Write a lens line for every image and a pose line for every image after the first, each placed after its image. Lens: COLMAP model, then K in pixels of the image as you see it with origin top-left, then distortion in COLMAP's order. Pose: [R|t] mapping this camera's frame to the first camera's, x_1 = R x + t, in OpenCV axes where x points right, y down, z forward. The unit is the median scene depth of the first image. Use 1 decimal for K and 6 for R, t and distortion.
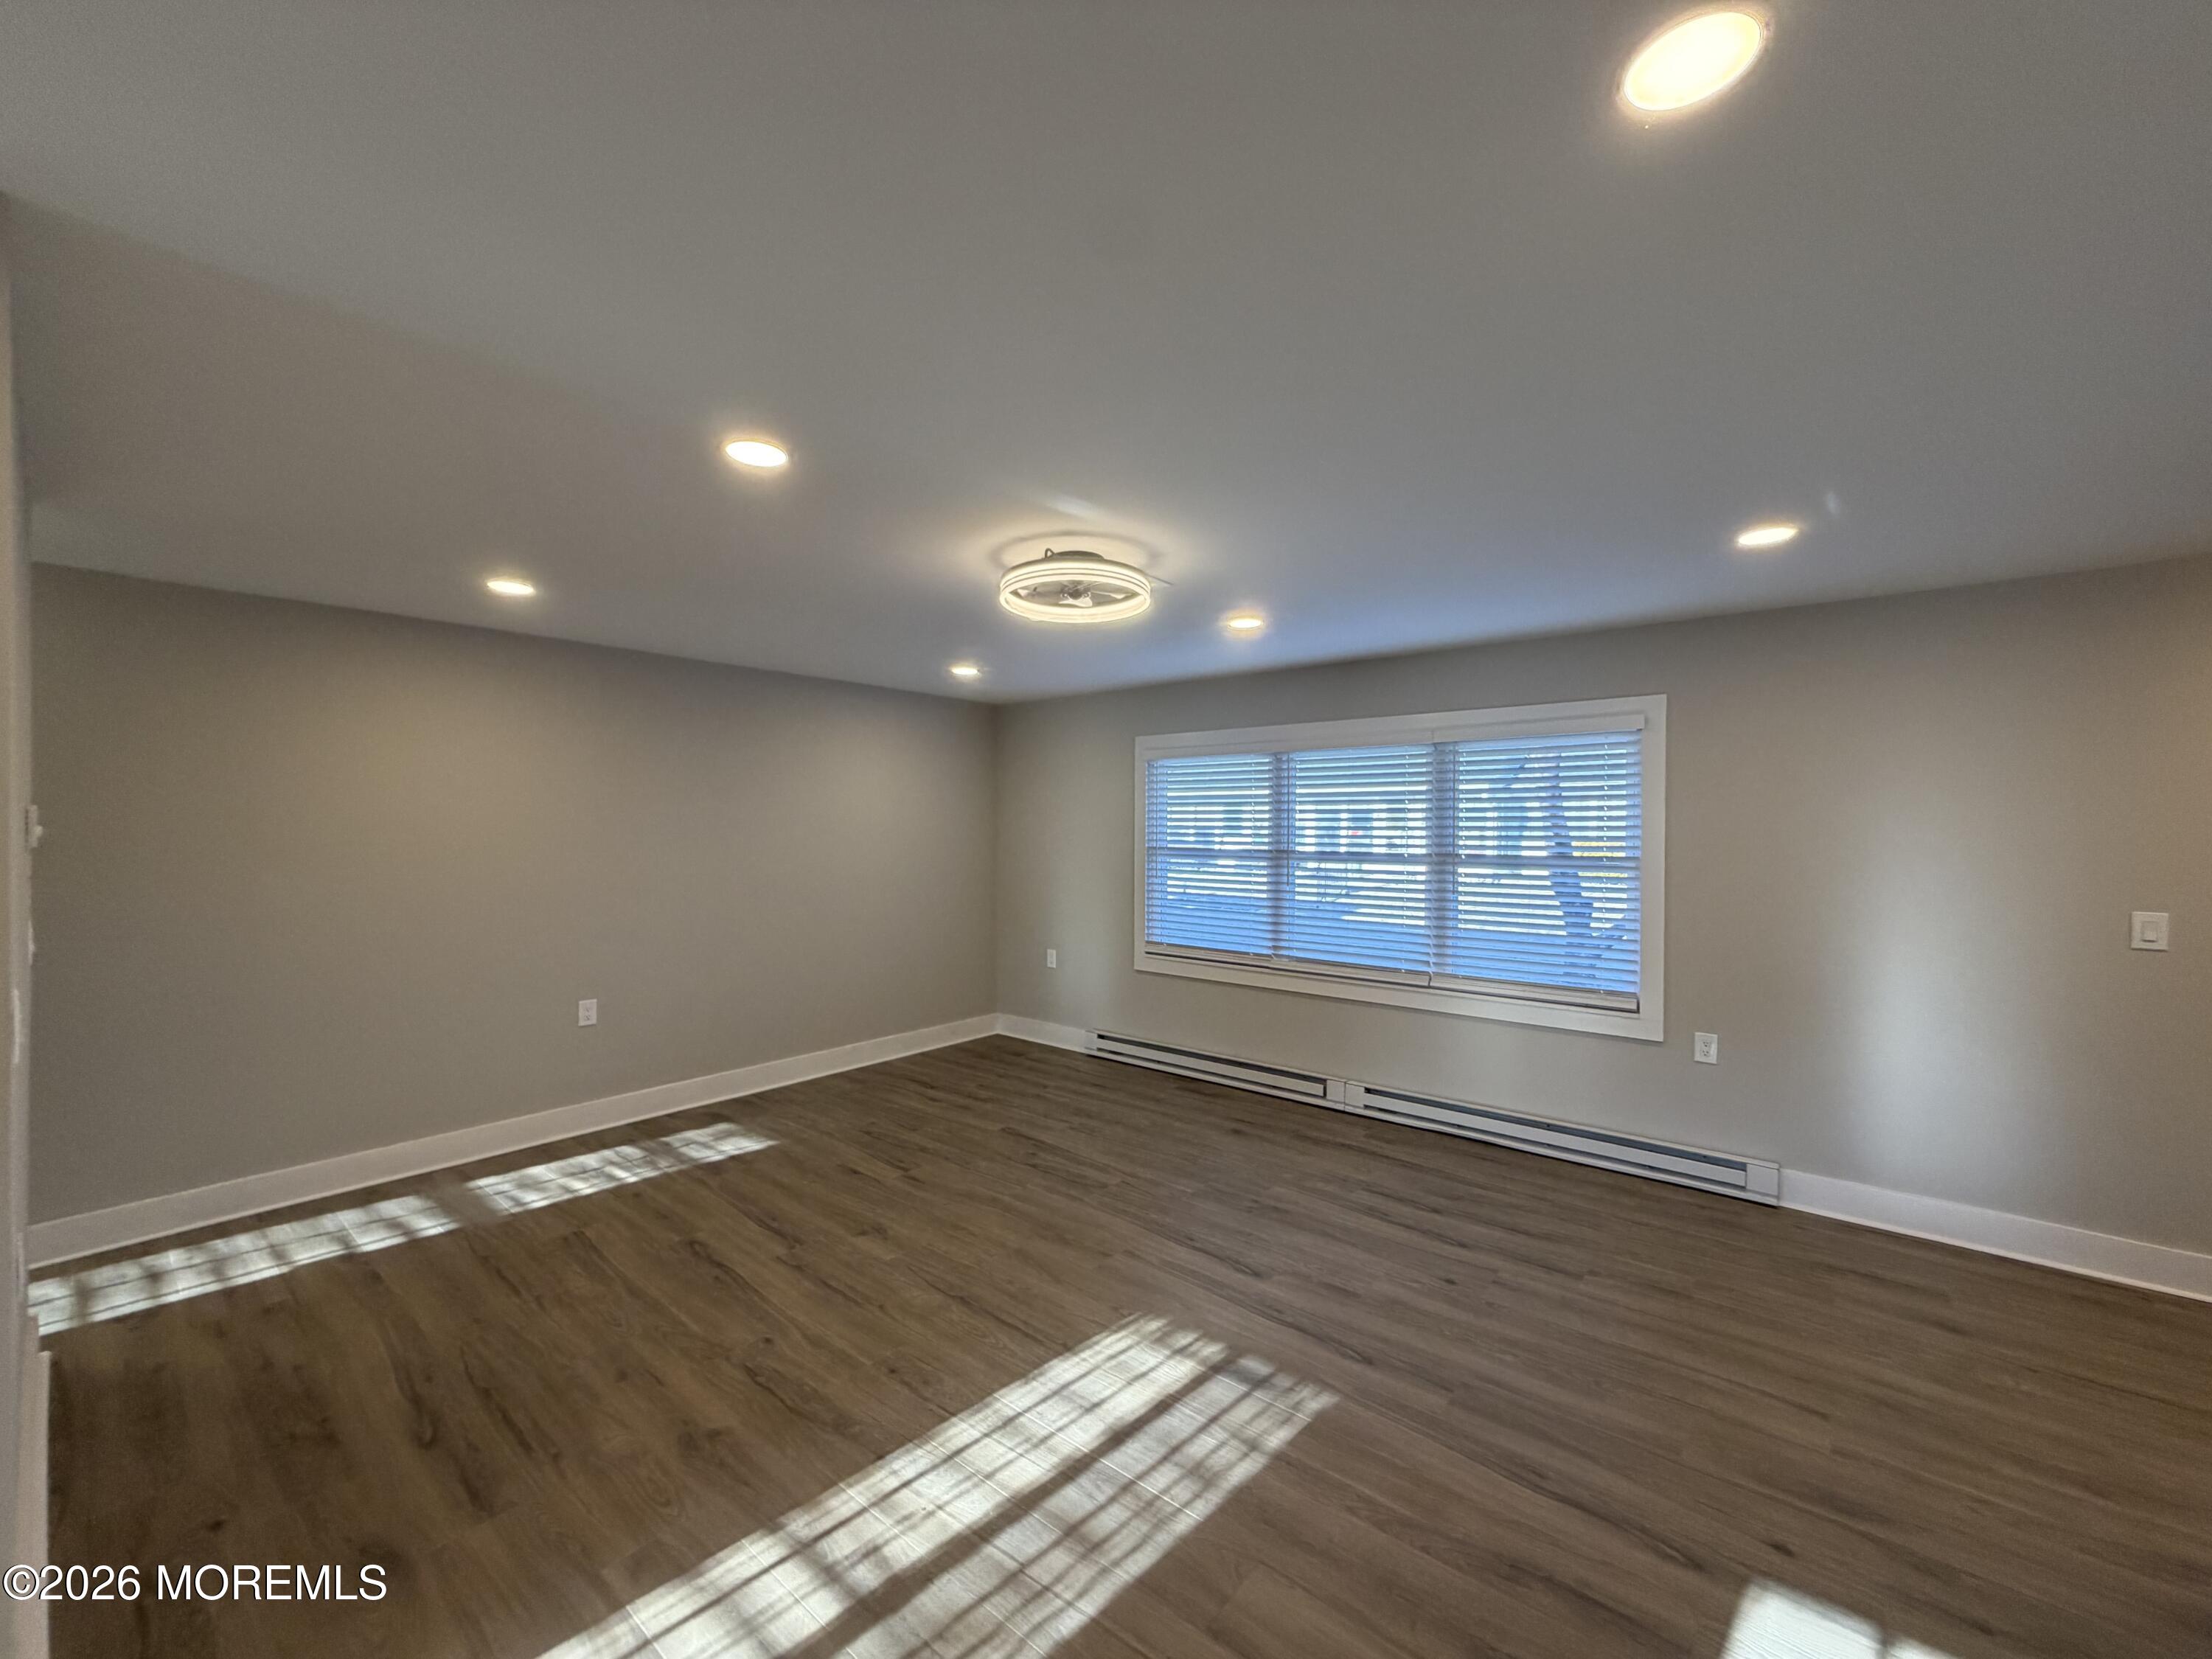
lens RADIAL K [[882.8, 0, 1097.9], [0, 882.8, 827.5], [0, 0, 1]] dist [0.000236, -0.000336]
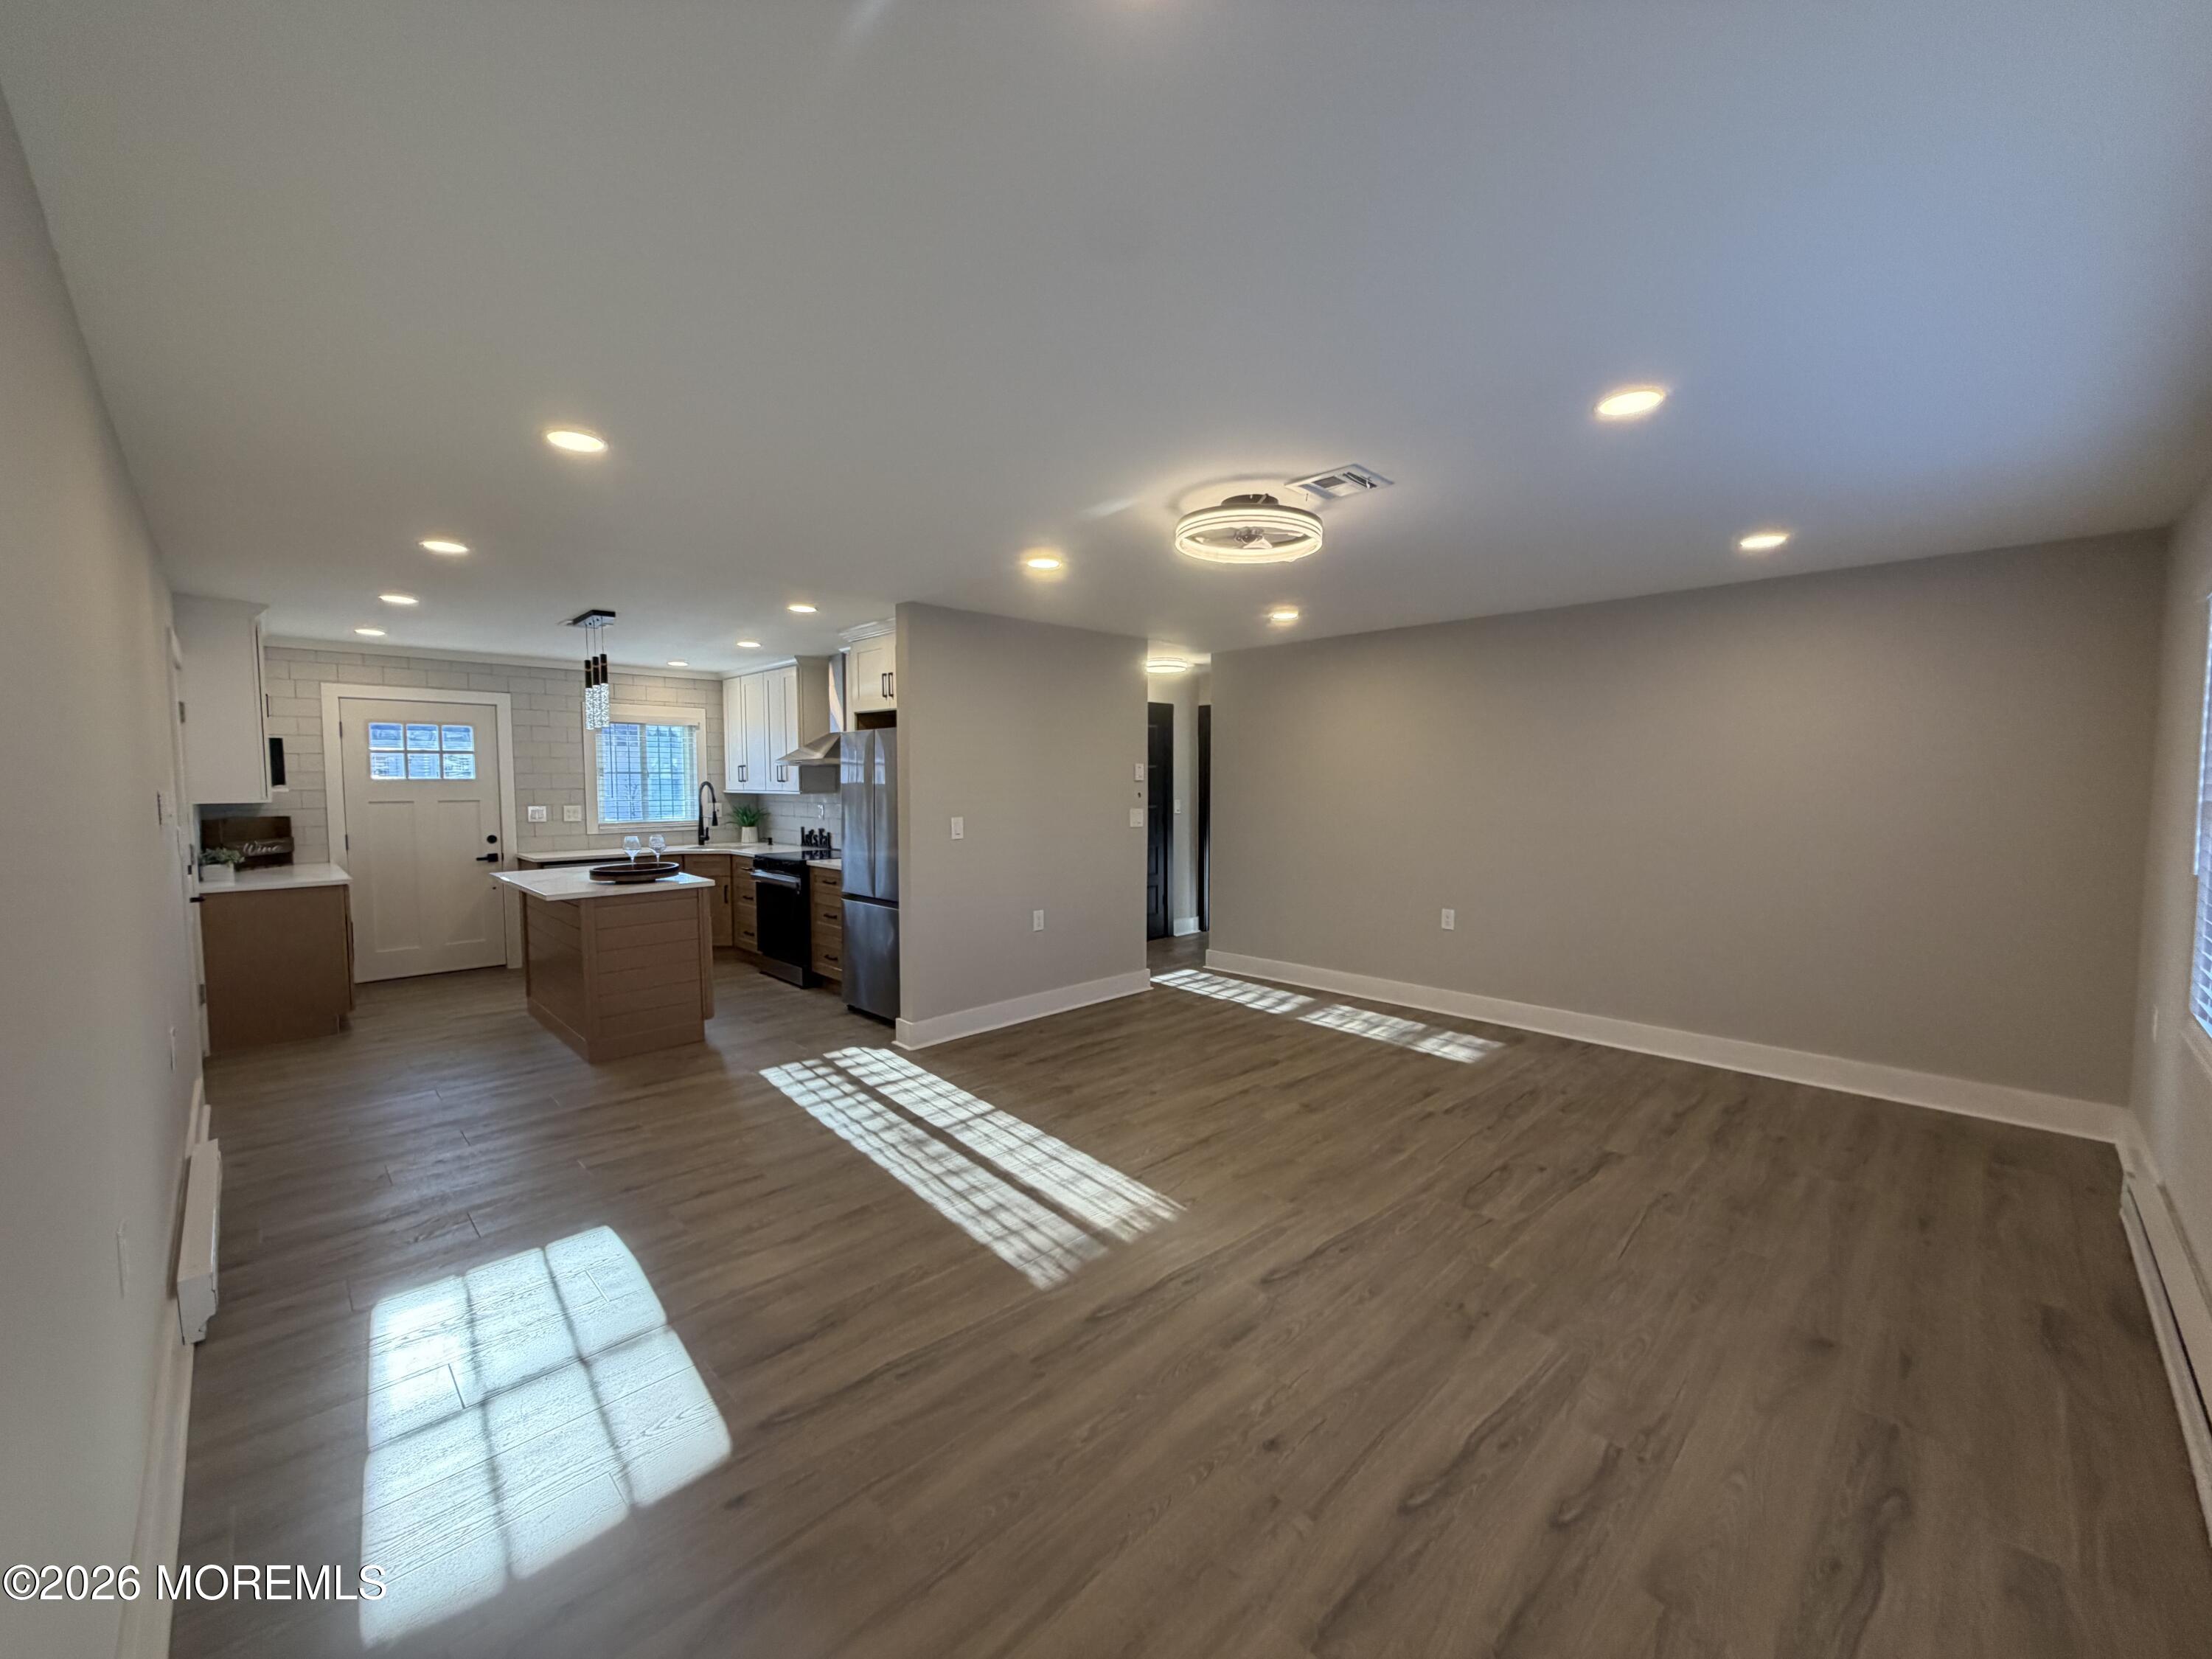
lens RADIAL K [[882.8, 0, 1114.2], [0, 882.8, 838.4], [0, 0, 1]] dist [0.000236, -0.000336]
pose [[-0.094019, 0.063424, -0.993548, 0.843089], [-0.000368, 0.997966, 0.063741, 0.016958], [0.995570, 0.006358, -0.093805, 0.766304]]
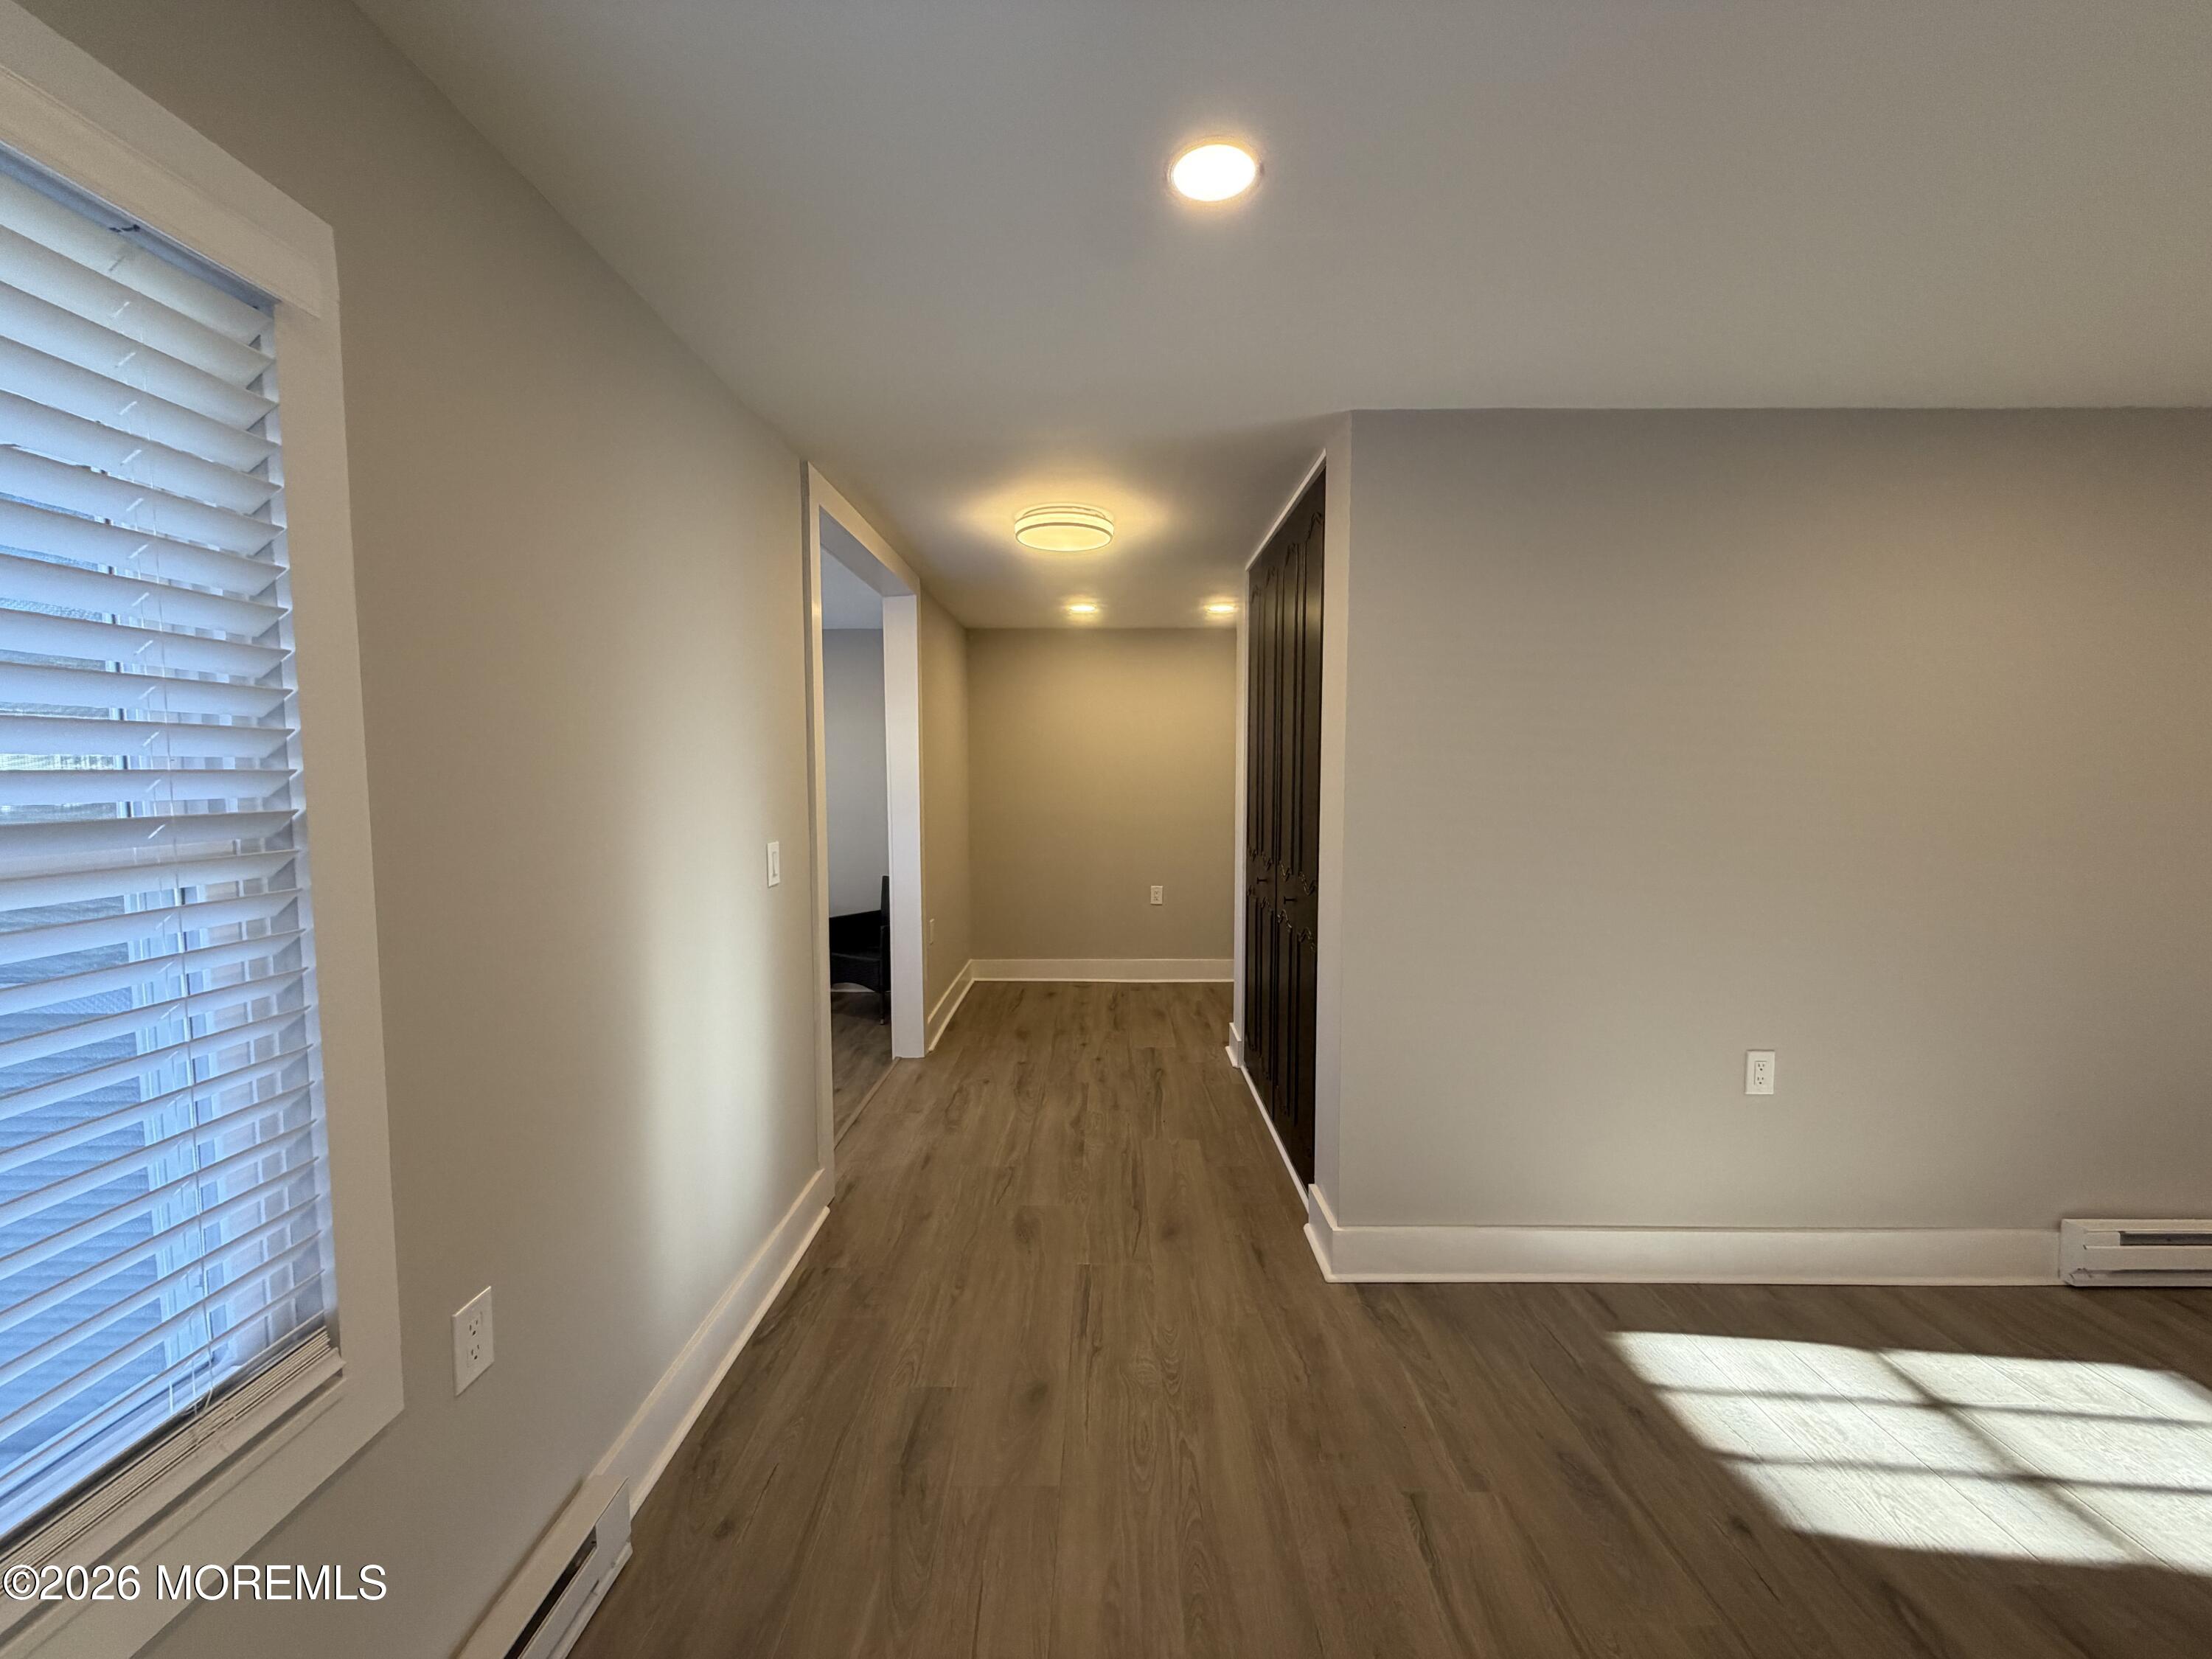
lens RADIAL K [[882.8, 0, 1109.2], [0, 882.8, 821.6], [0, 0, 1]] dist [0.000236, -0.000336]
pose [[-0.647961, -0.045549, 0.760311, 0.276275], [-0.003159, 0.998362, 0.057118, 0.024921], [-0.761667, 0.034608, -0.647044, 1.049939]]
